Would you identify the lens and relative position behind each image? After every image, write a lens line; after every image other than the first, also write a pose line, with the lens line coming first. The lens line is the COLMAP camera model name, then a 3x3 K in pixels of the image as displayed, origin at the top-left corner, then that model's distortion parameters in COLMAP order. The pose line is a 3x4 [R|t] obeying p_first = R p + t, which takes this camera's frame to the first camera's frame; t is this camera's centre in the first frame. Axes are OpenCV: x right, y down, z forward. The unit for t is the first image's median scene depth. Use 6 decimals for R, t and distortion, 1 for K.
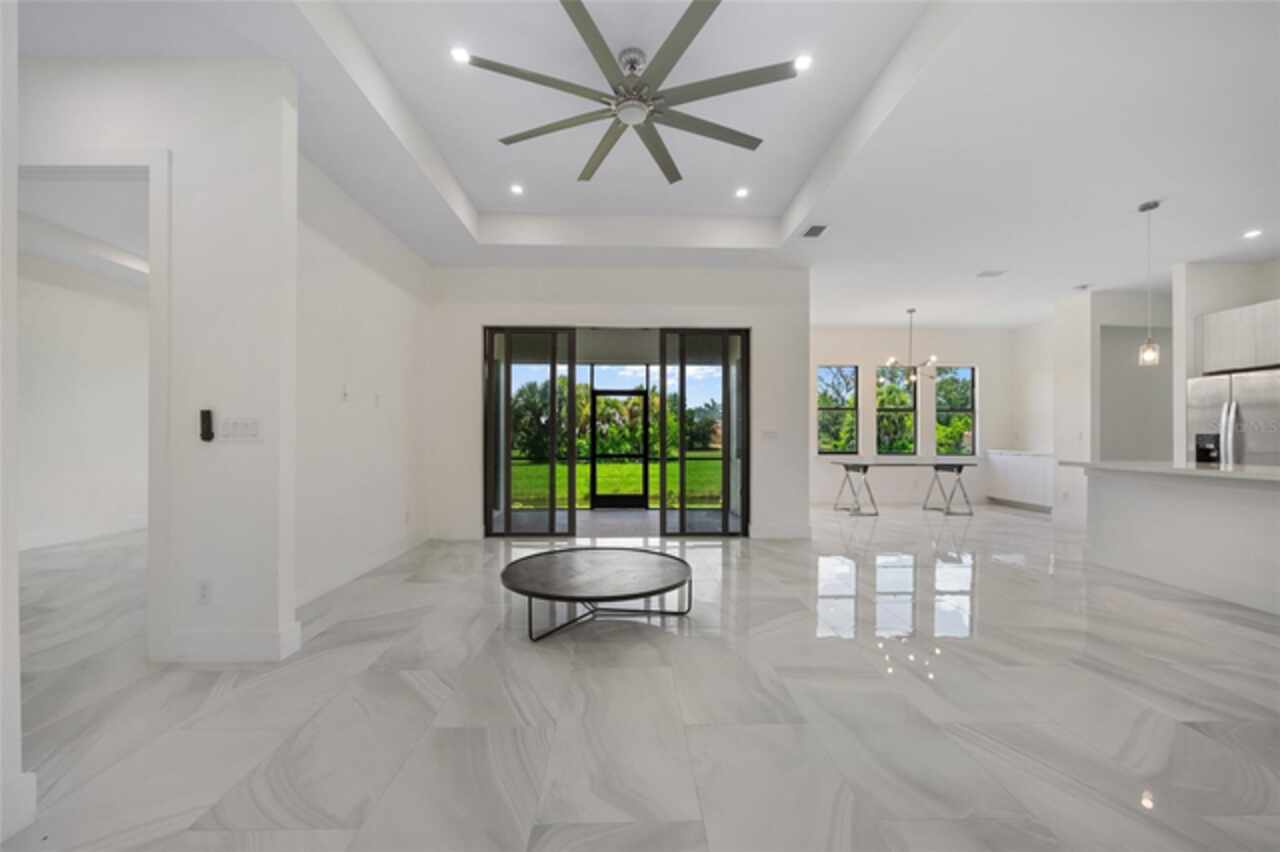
lens RADIAL K [[513.4, 0, 621.3], [0, 513.4, 429.2], [0, 0, 1]] dist [-0.003663, -0.000678]
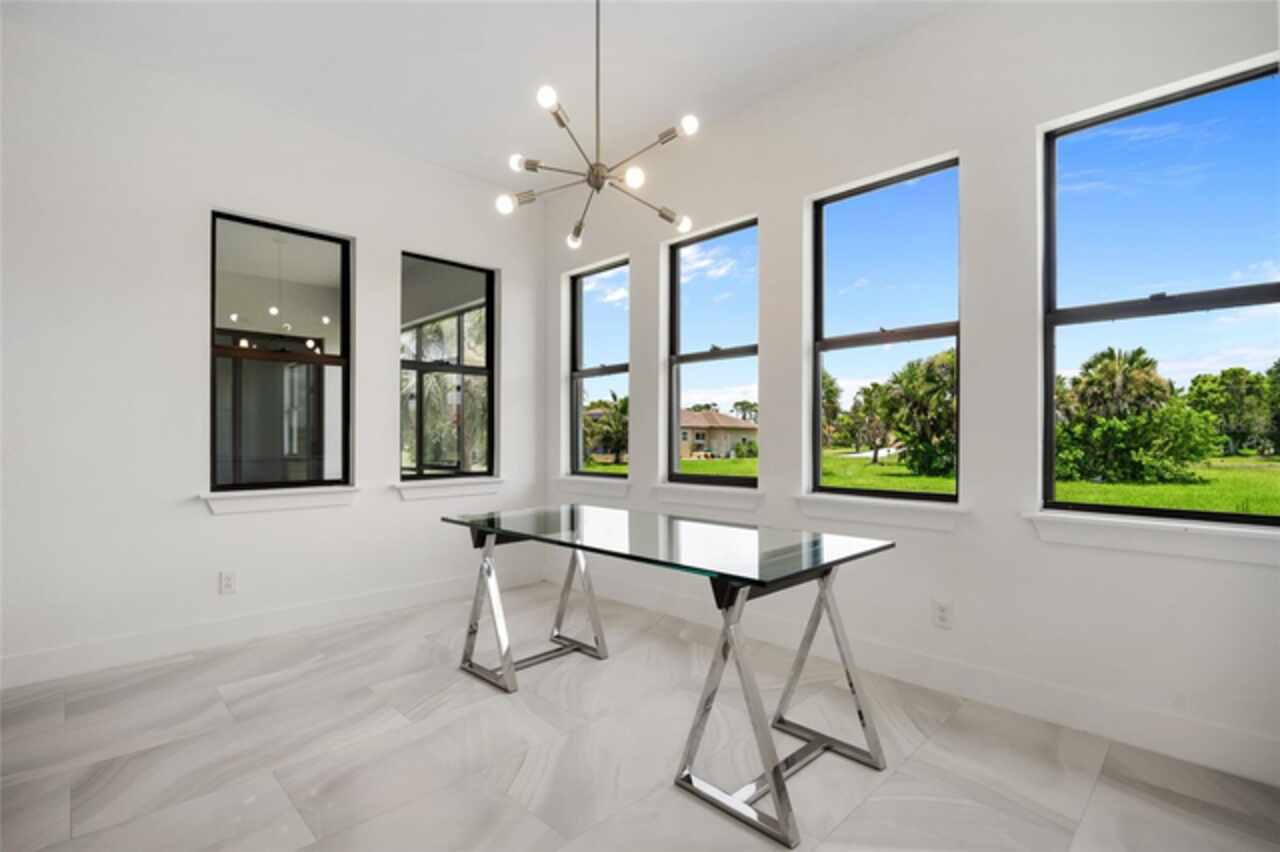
lens RADIAL K [[565.1, 0, 641.7], [0, 565.1, 440.3], [0, 0, 1]] dist [-0.022129, 0.001354]
pose [[0.667190, -0.001954, -0.744885, 0.778990], [0.015102, 0.999827, 0.010903, 0.016681], [0.744735, -0.018524, 0.667104, 0.844297]]
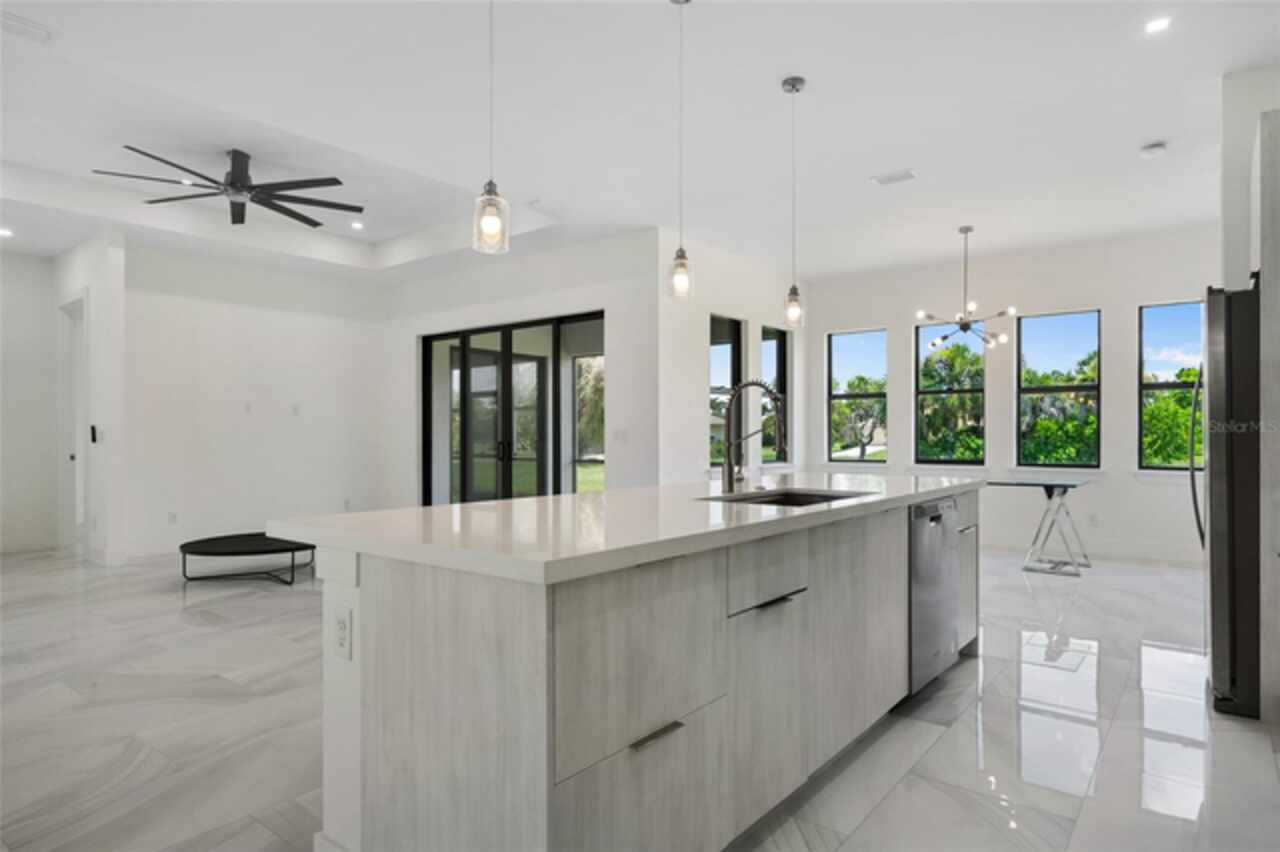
lens RADIAL K [[726.7, 0, 633.3], [0, 726.7, 426.2], [0, 0, 1]] dist [0.008137, -0.001570]
pose [[0.767649, -0.013353, -0.640732, 0.798907], [0.014493, 0.999889, -0.003474, 0.000209], [0.640707, -0.006619, 0.767757, 0.080774]]
